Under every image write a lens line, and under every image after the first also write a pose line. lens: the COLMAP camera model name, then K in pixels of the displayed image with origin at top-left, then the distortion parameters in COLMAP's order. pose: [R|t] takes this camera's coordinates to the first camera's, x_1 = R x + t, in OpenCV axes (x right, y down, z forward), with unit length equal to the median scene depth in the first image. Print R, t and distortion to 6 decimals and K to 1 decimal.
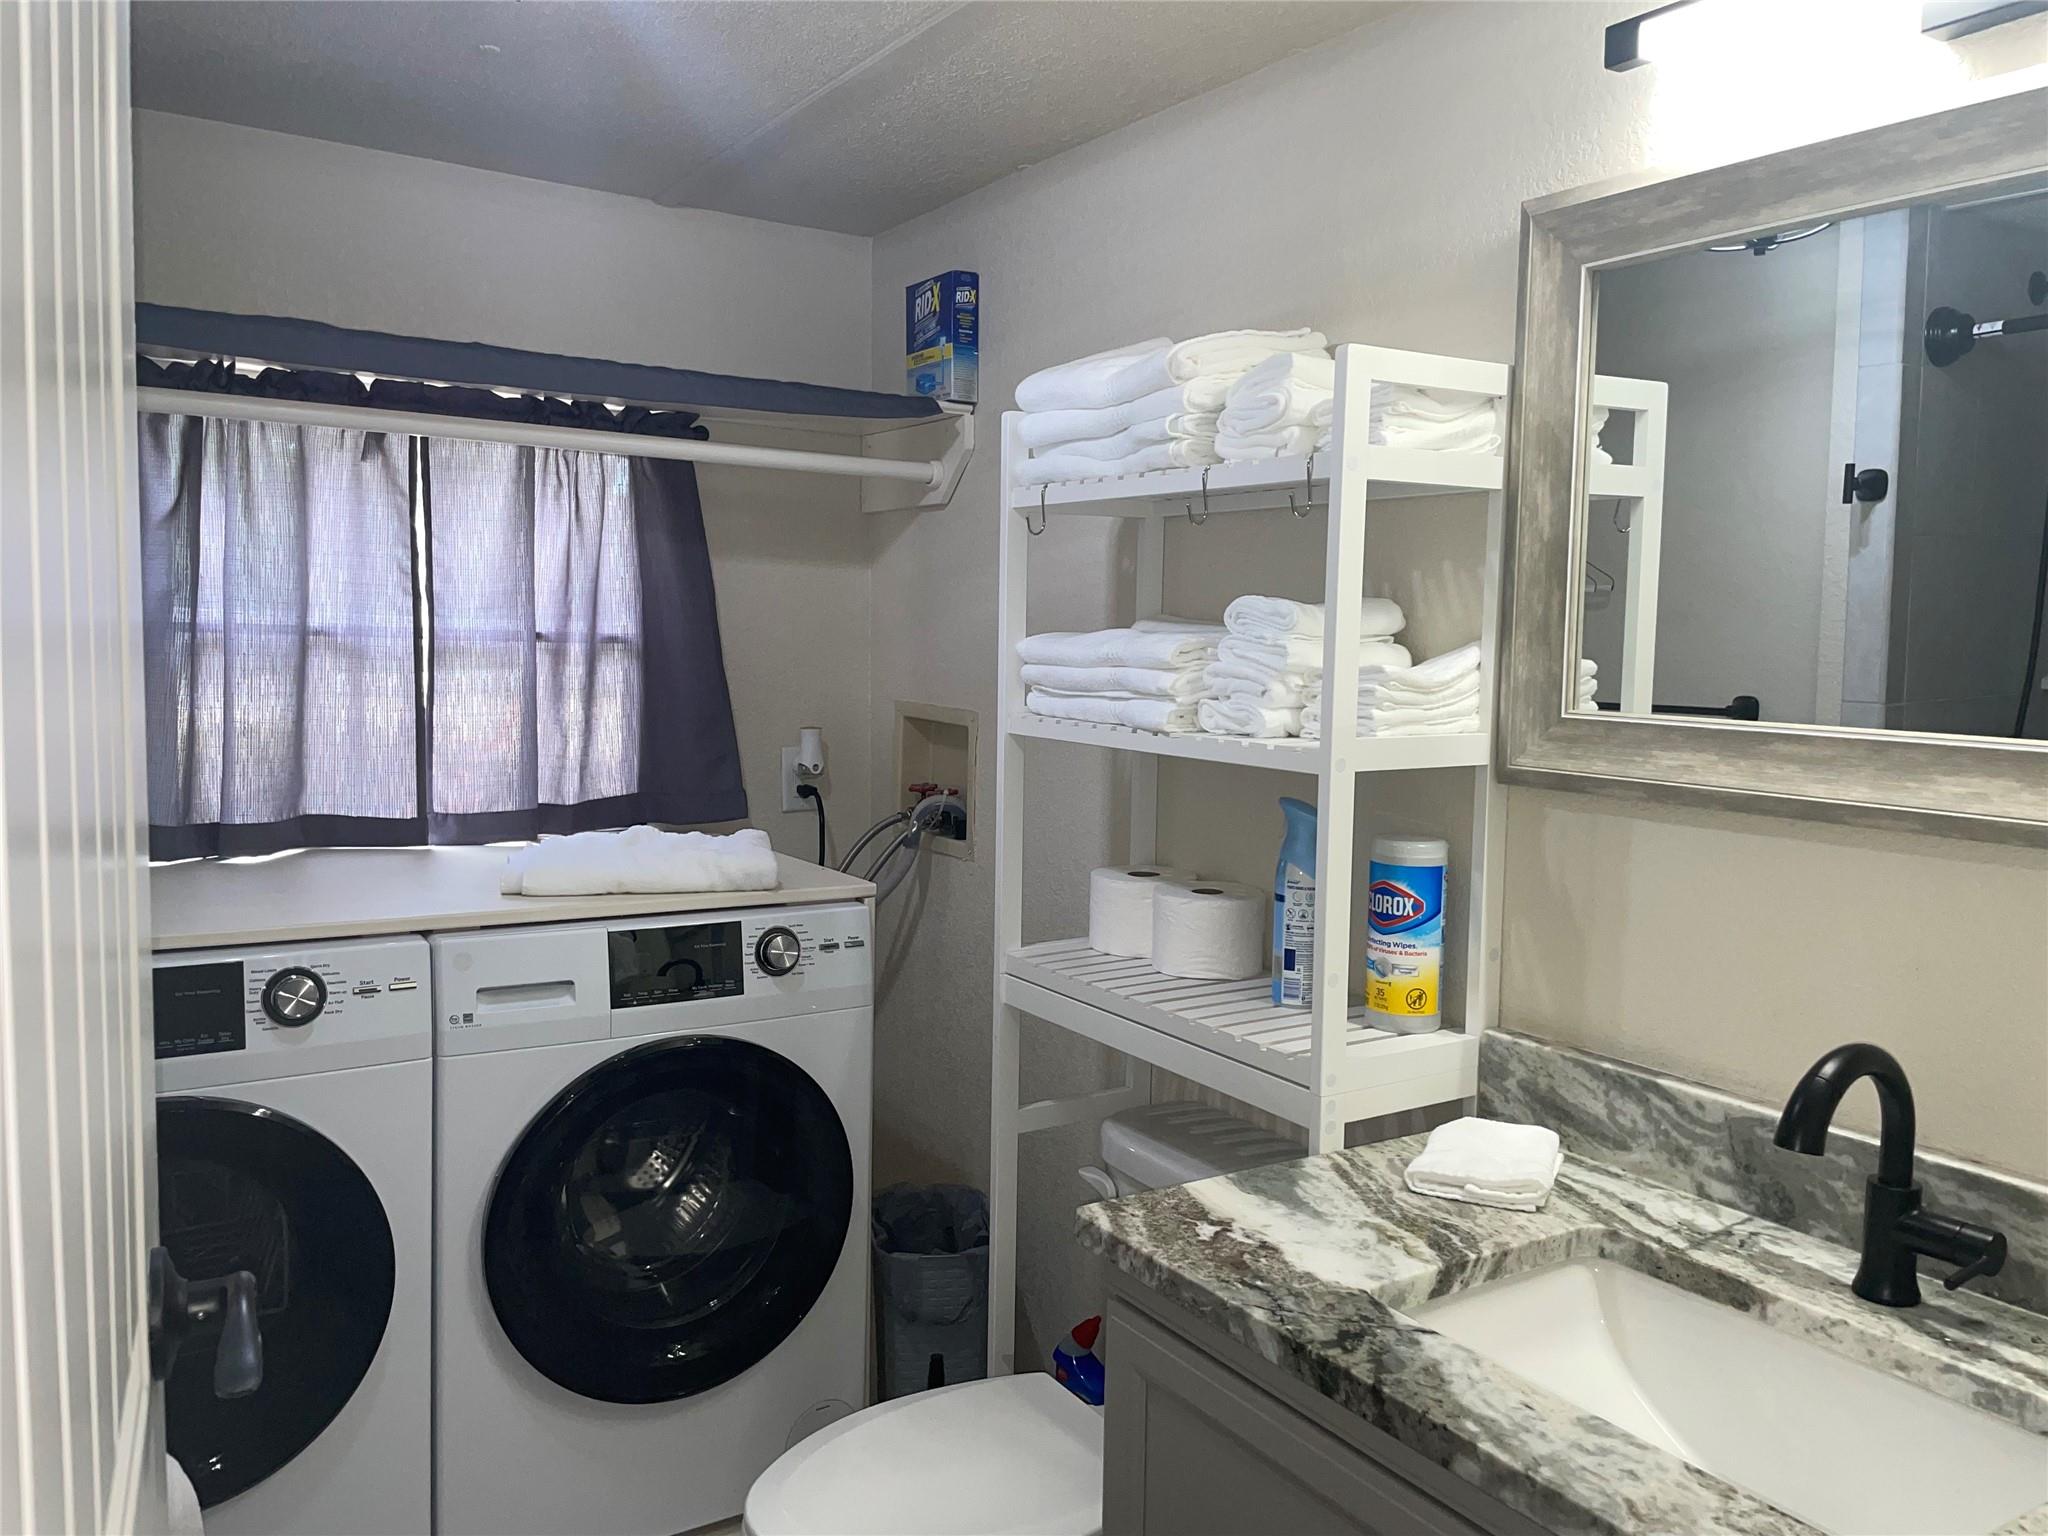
lens RADIAL K [[1557.9, 0, 1016.6], [0, 1557.9, 759.7], [0, 0, 1]] dist [0.073197, -0.105836]
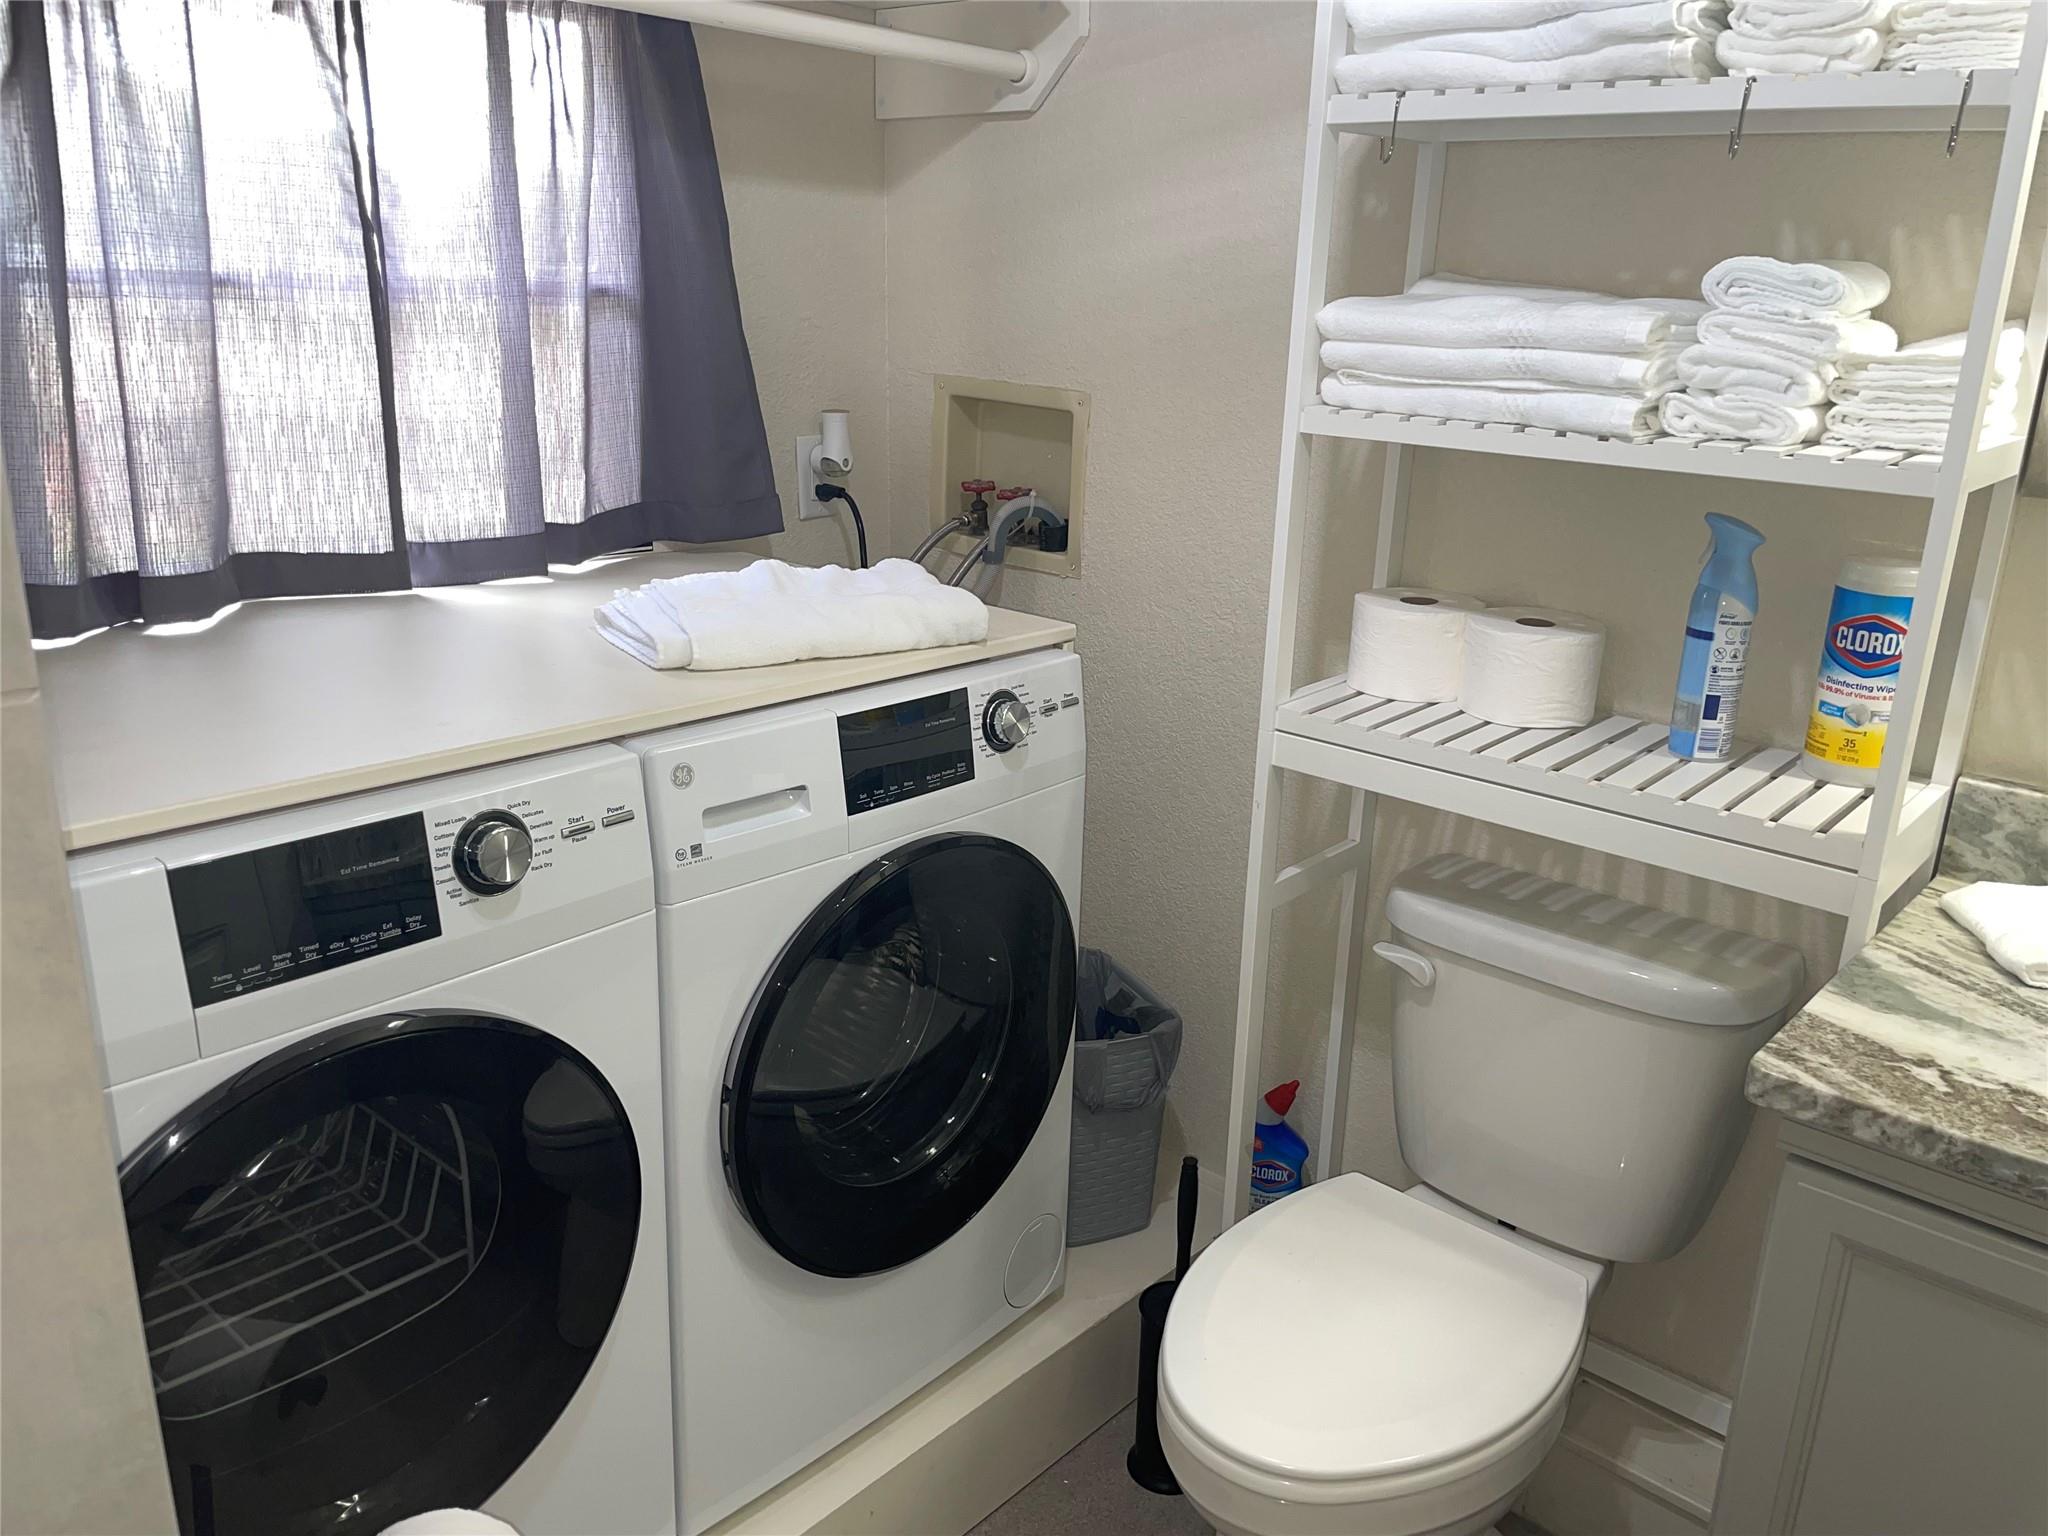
lens RADIAL K [[1557.9, 0, 1038.5], [0, 1557.9, 769.5], [0, 0, 1]] dist [0.073197, -0.105836]
pose [[0.959320, -0.075067, 0.272159, -0.412093], [0.010542, 0.972855, 0.231173, -0.040454], [-0.282125, -0.218900, 0.934071, 0.299734]]
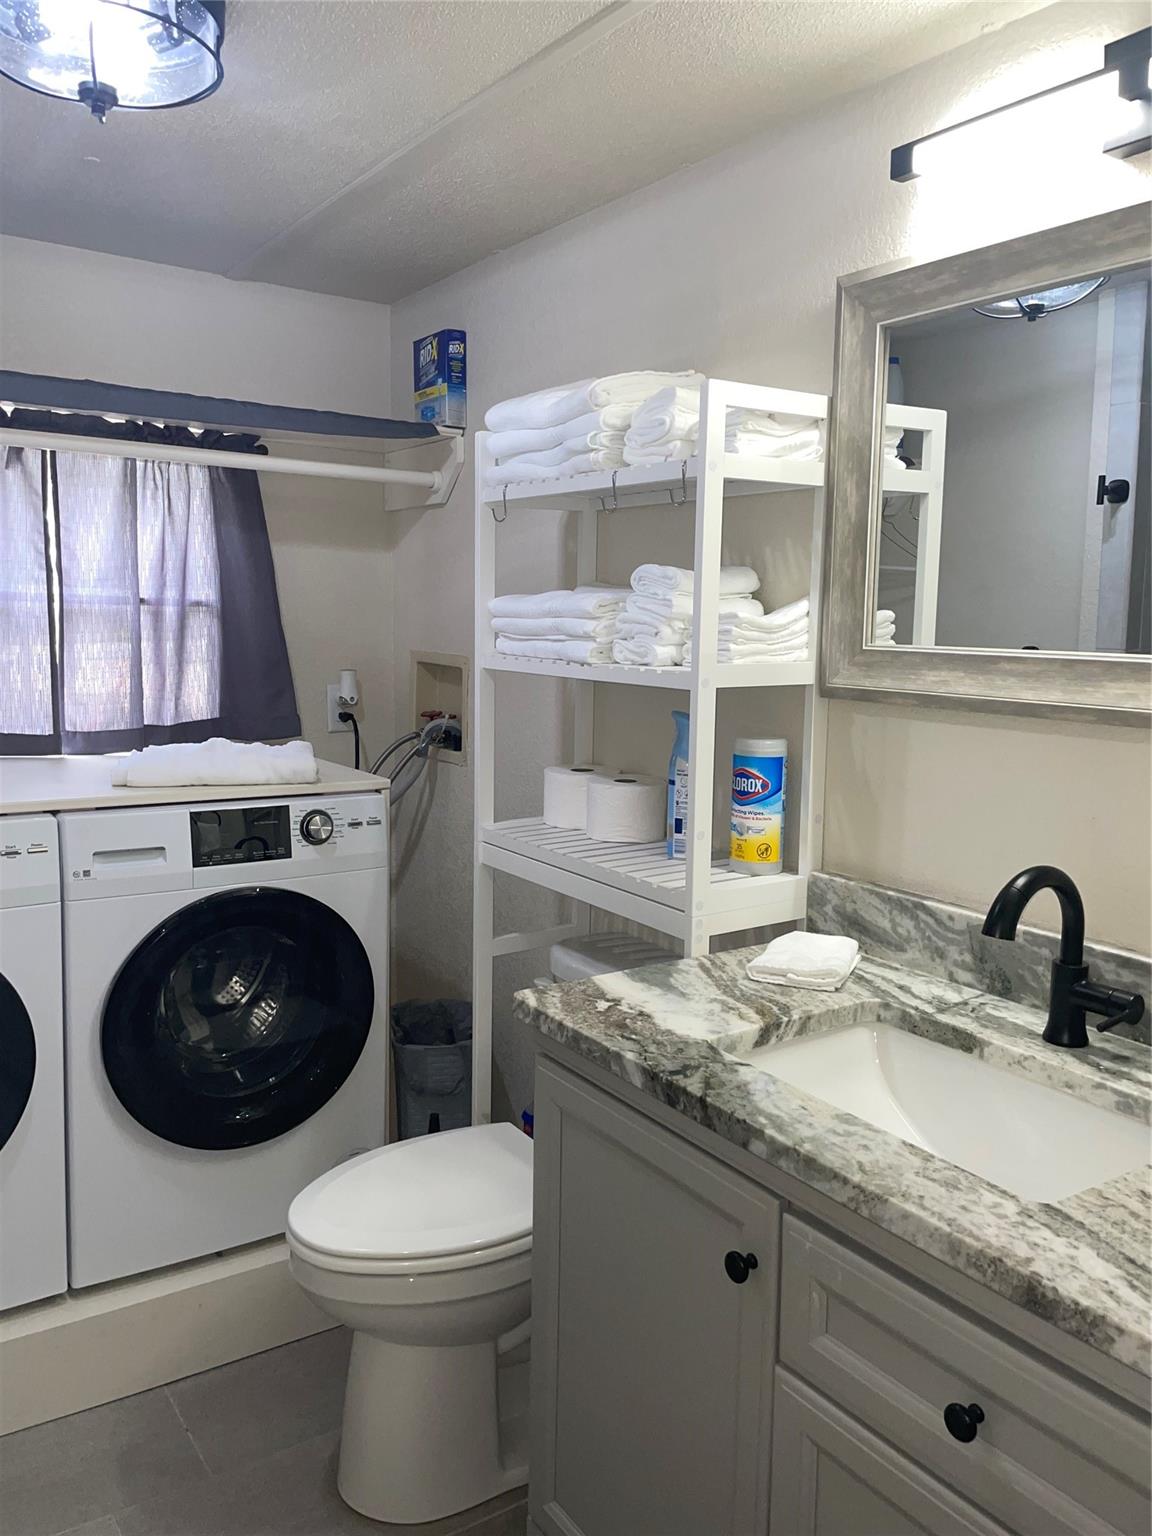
lens RADIAL K [[1168.5, 0, 566.2], [0, 1168.5, 751.7], [0, 0, 1]] dist [0.073197, -0.105836]
pose [[0.999580, -0.004811, 0.028583, 0.044398], [0.003798, 0.999366, 0.035407, 0.023931], [-0.028735, -0.035283, 0.998964, -0.044270]]
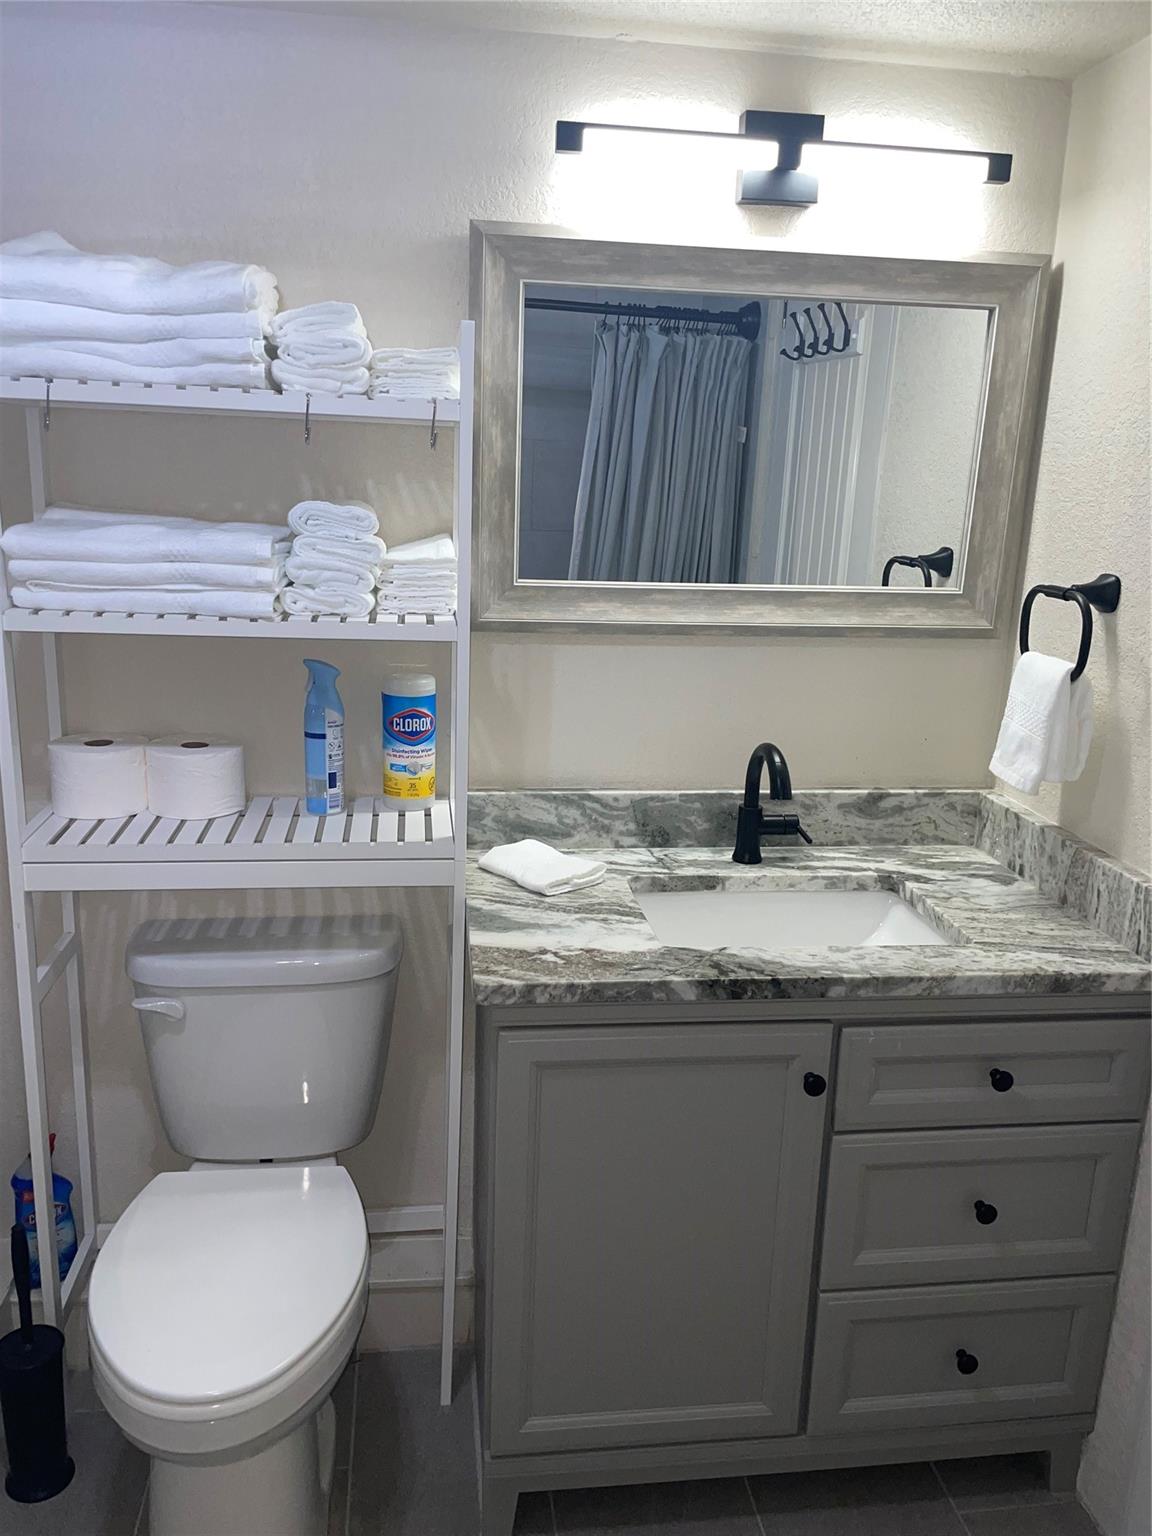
lens RADIAL K [[1168.5, 0, 552.2], [0, 1168.5, 773.3], [0, 0, 1]] dist [0.073197, -0.105836]
pose [[0.424822, -0.220415, 0.878034, -0.621161], [0.052189, 0.974256, 0.219319, -0.086733], [-0.903771, -0.047348, 0.425389, 0.408341]]
